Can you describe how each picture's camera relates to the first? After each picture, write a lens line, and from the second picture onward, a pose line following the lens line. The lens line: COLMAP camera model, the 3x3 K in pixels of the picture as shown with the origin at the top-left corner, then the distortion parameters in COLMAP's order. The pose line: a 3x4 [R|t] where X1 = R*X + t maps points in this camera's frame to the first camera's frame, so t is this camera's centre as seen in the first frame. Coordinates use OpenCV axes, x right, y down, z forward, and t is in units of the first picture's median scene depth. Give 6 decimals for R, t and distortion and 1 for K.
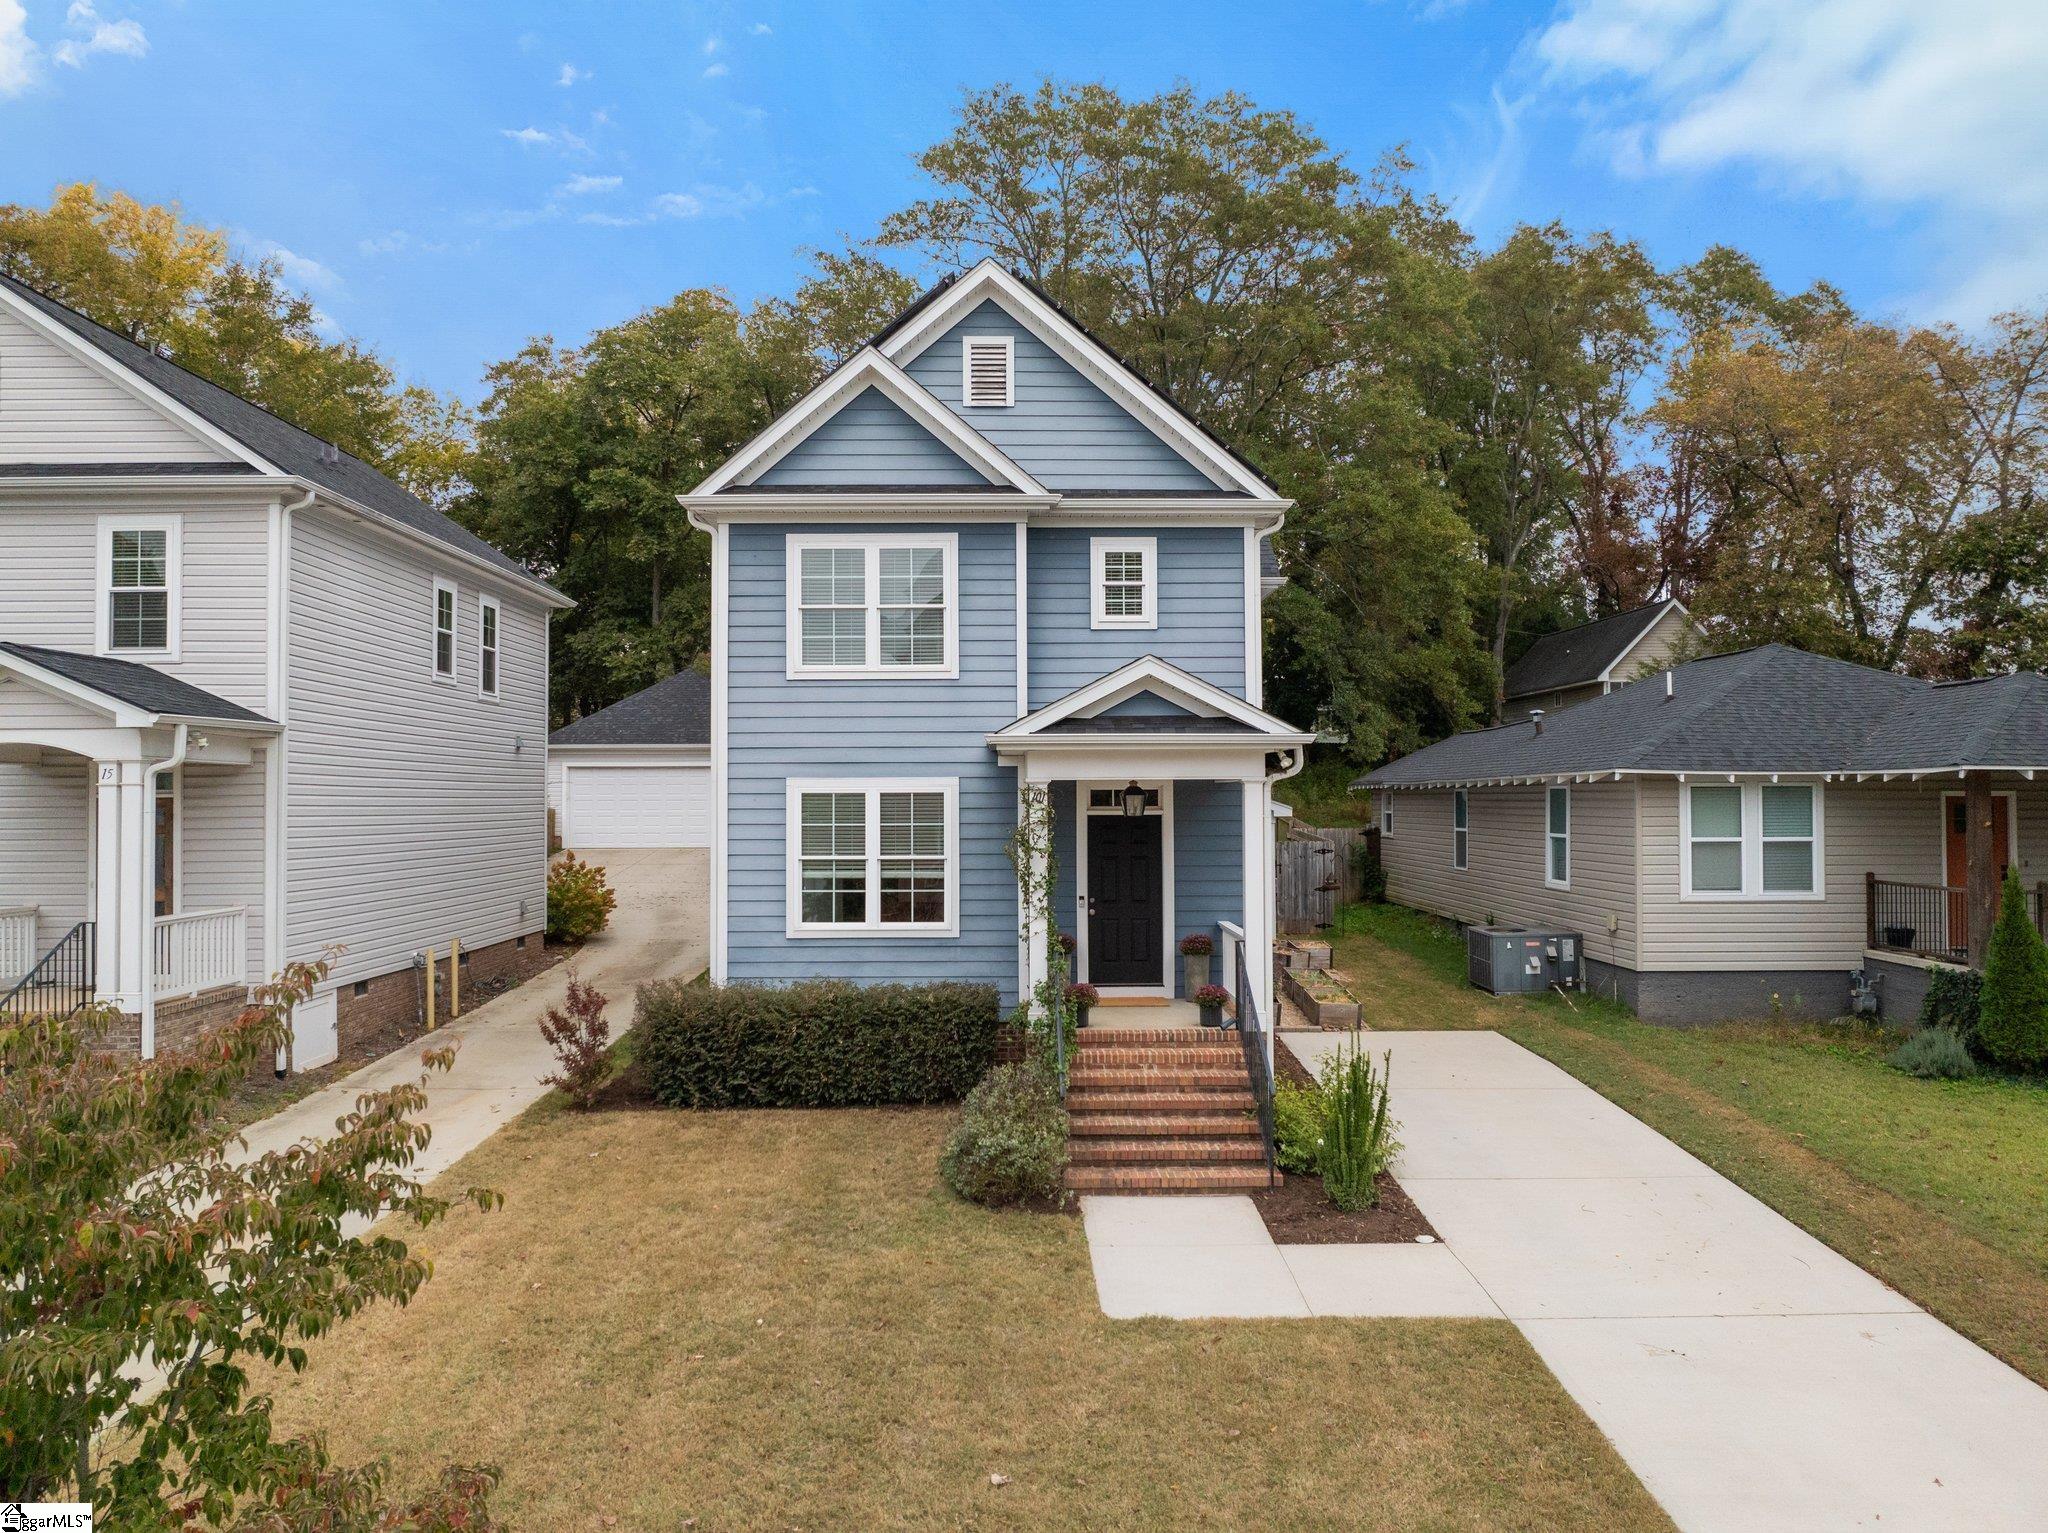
lens RADIAL K [[1441.9, 0, 1024.0], [0, 1441.9, 766.5], [0, 0, 1]] dist [-0.038126, 0.000071]
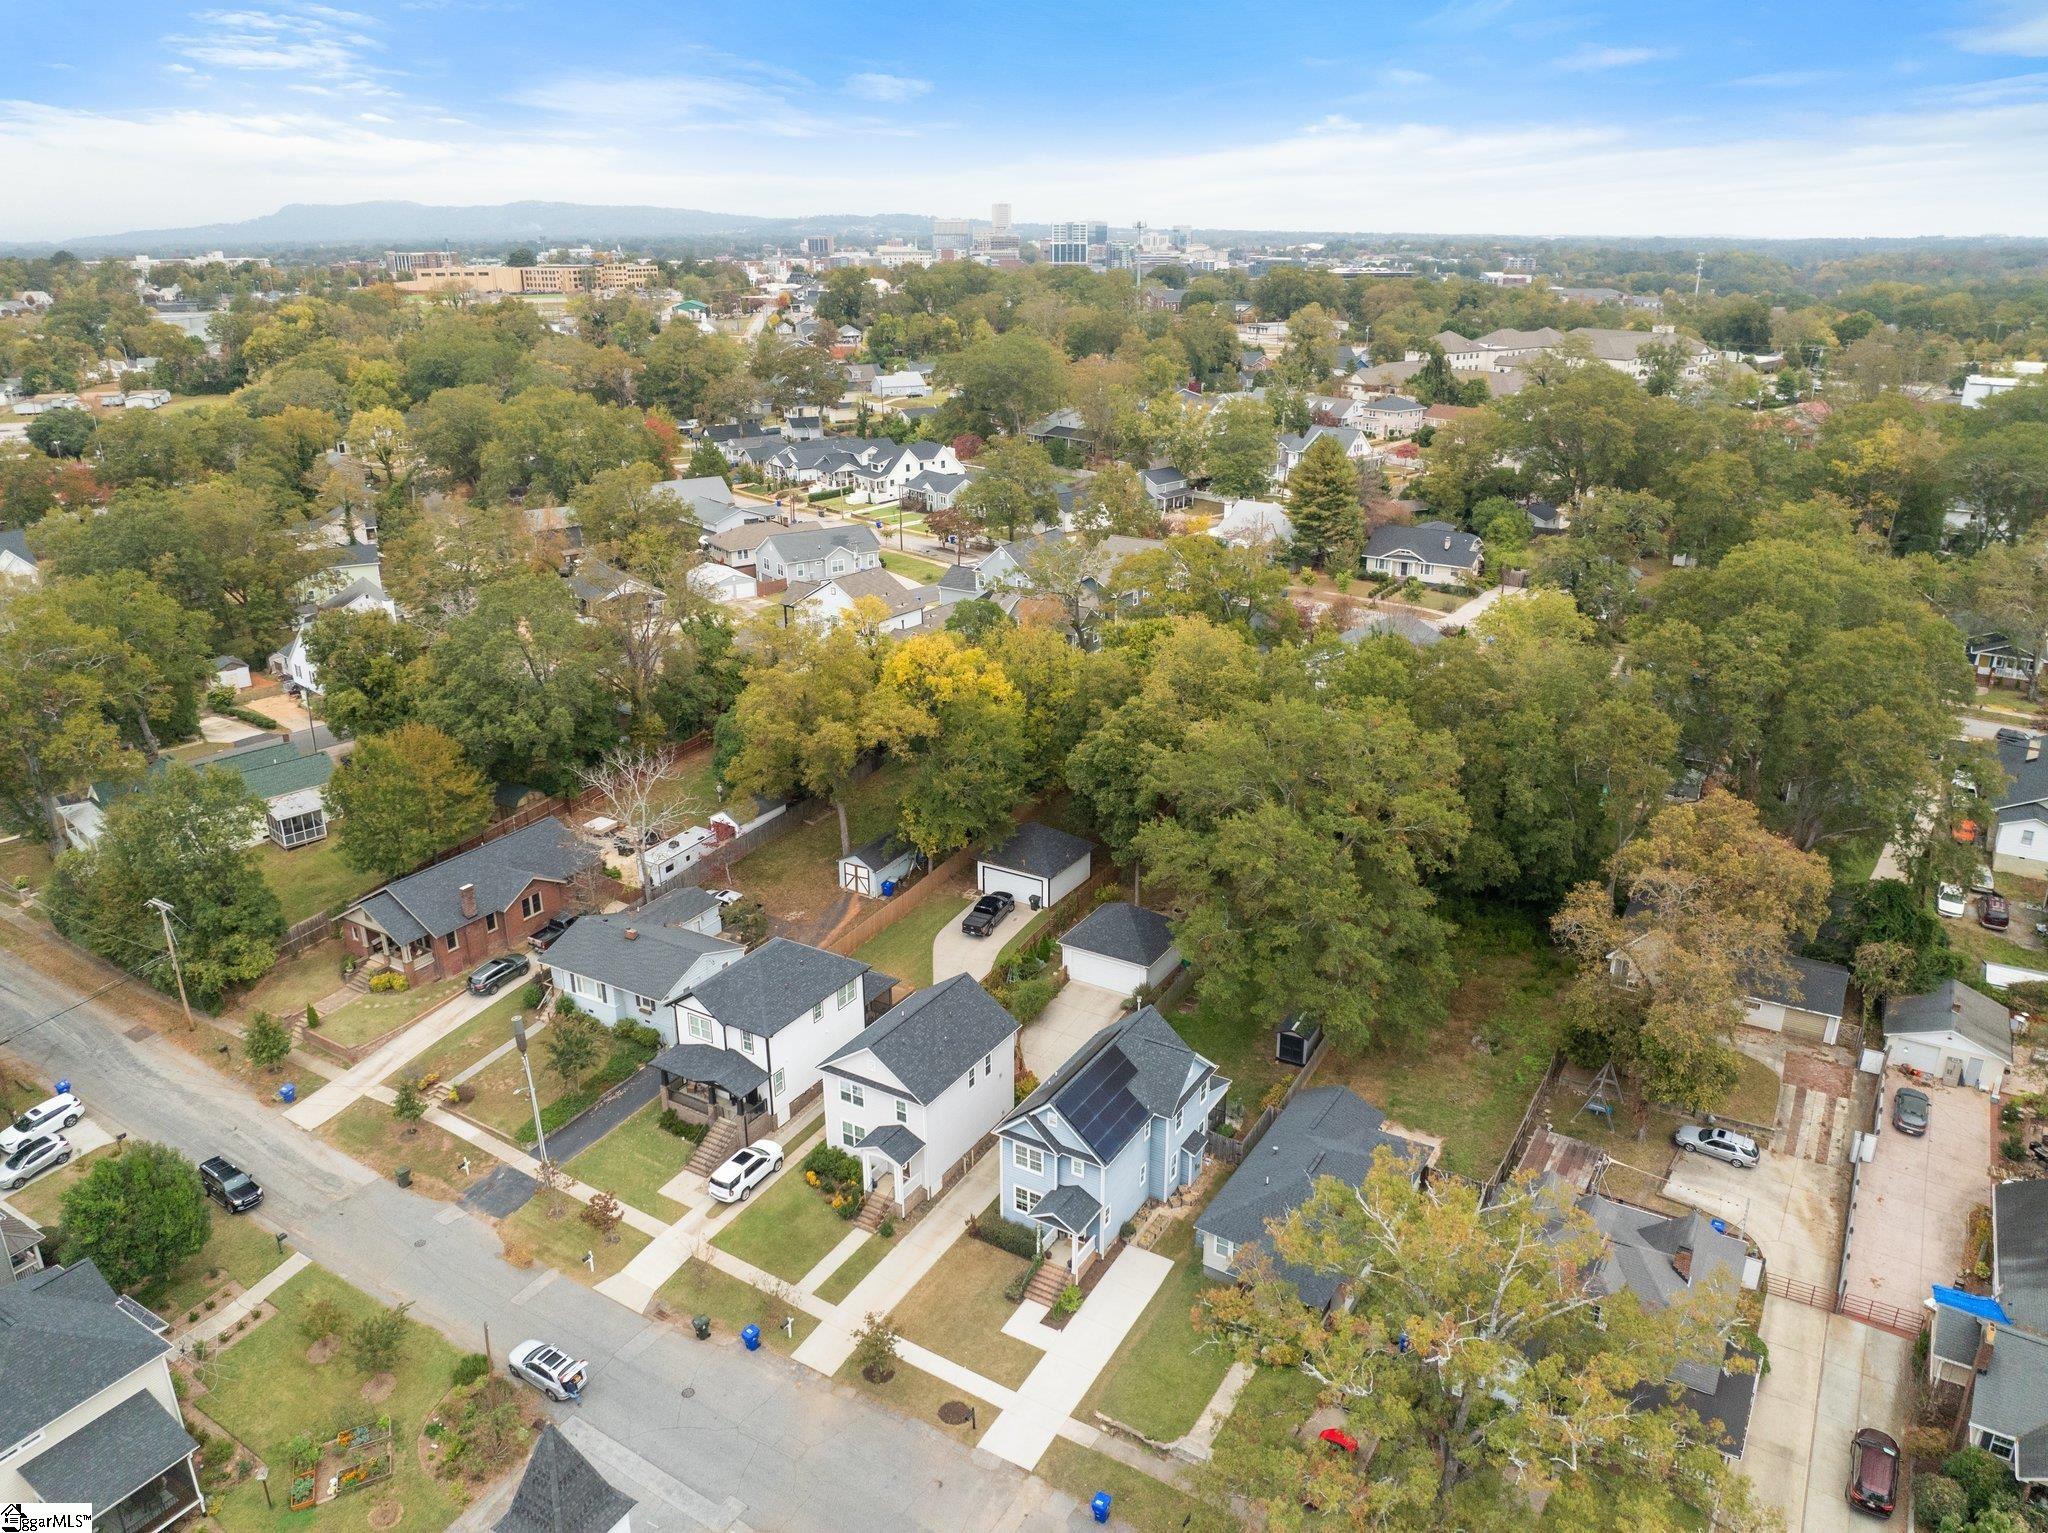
lens RADIAL K [[1441.9, 0, 1024.0], [0, 1441.9, 766.5], [0, 0, 1]] dist [-0.038126, 0.000071]
pose [[0.849245, 0.183653, -0.495030, 1.996834], [0.021160, 0.924967, 0.379458, -3.111891], [0.527575, -0.332727, 0.781638, -2.288253]]
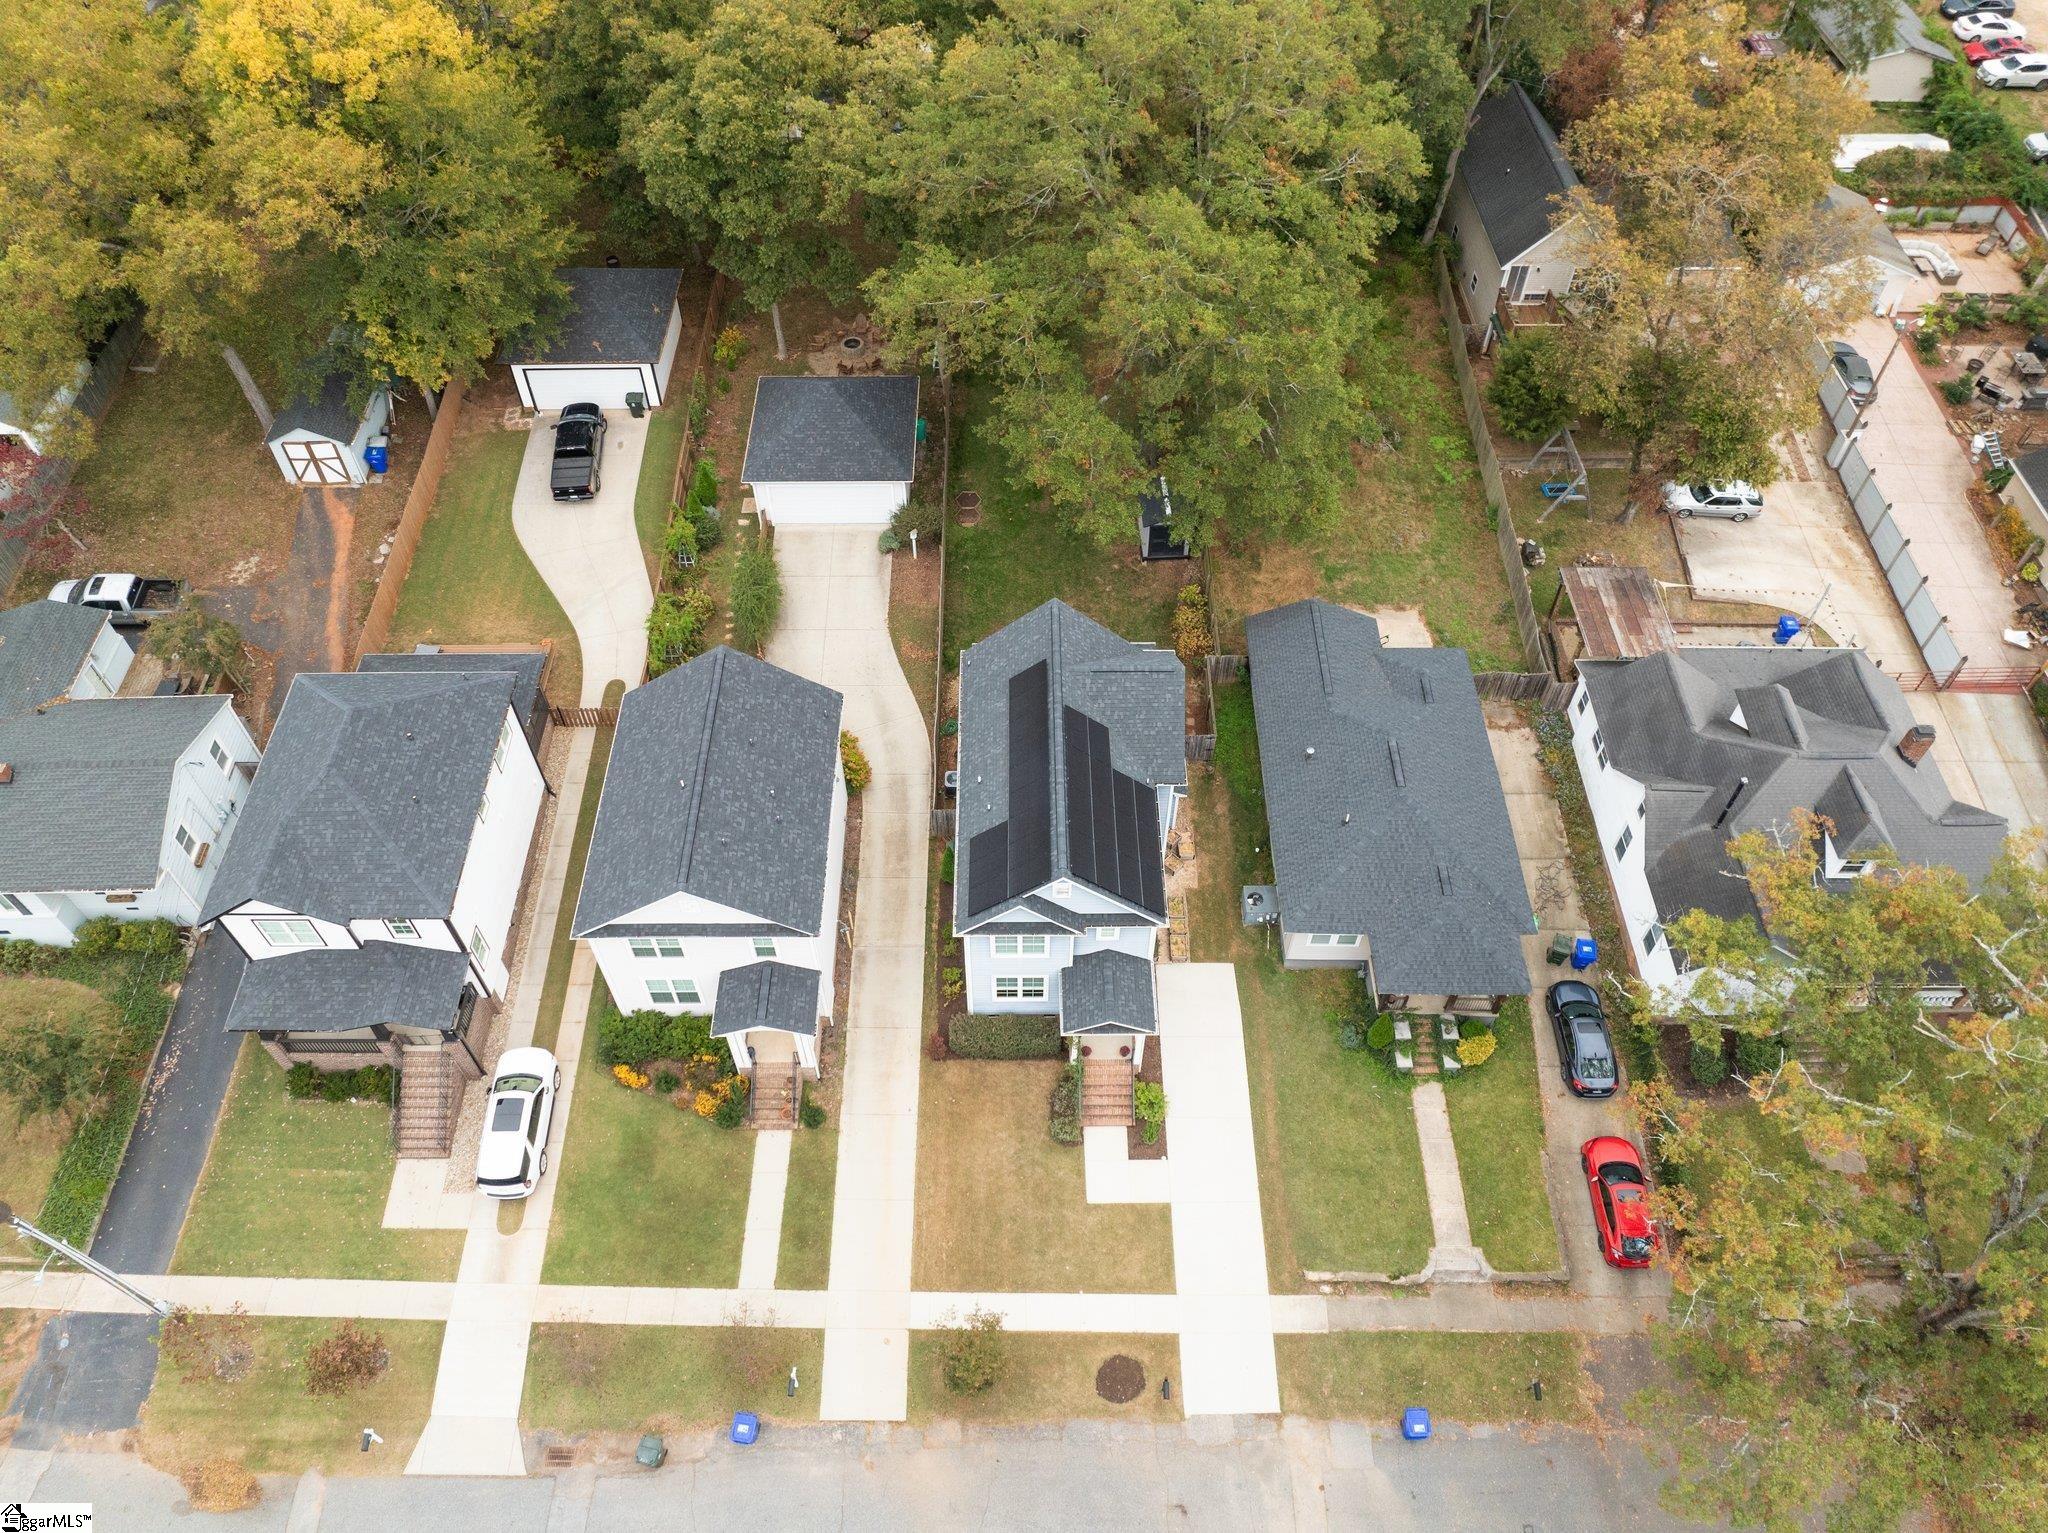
lens RADIAL K [[1441.9, 0, 1024.0], [0, 1441.9, 766.5], [0, 0, 1]] dist [-0.038126, 0.000071]
pose [[0.999977, 0.006717, 0.001333, -0.105263], [-0.005038, 0.589609, 0.807673, -2.648555], [0.004639, -0.807661, 0.589629, -0.405871]]
